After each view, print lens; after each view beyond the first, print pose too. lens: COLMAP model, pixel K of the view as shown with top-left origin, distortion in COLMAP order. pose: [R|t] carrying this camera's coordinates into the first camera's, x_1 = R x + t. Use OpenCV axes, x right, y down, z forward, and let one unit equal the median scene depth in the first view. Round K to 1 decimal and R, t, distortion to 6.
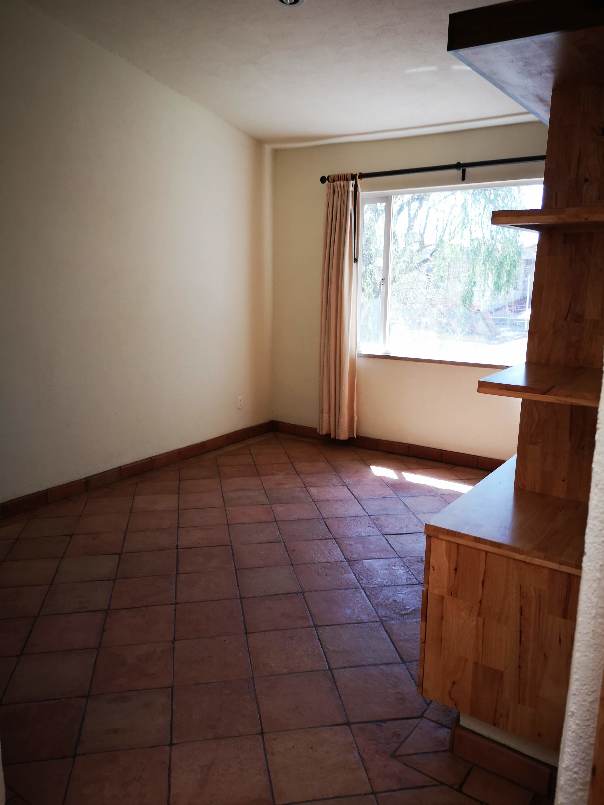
lens RADIAL K [[621.7, 0, 300.8], [0, 621.7, 401.6], [0, 0, 1]] dist [0.037021, 0.001320]
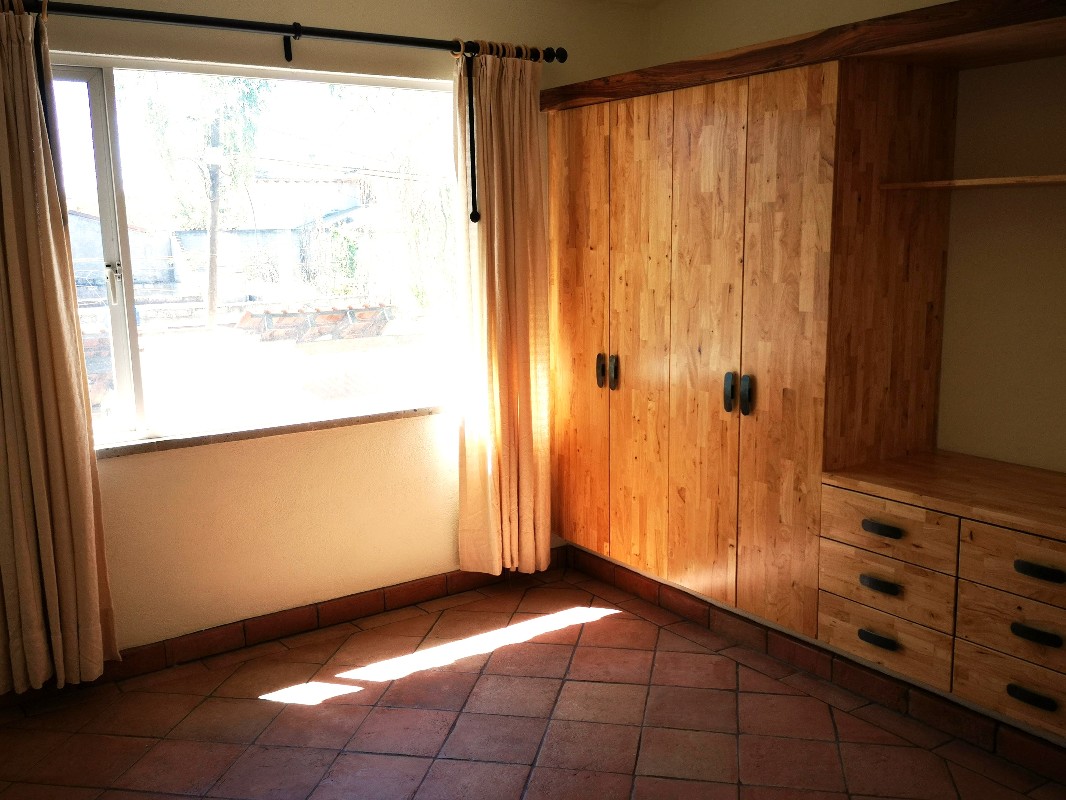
lens RADIAL K [[993.9, 0, 534.5], [0, 993.9, 404.3], [0, 0, 1]] dist [-0.056499, 0.000000]
pose [[0.323626, -0.167025, 0.931326, -0.414033], [0.206076, 0.973110, 0.102909, -0.119519], [-0.923471, 0.158620, 0.349344, 0.551150]]
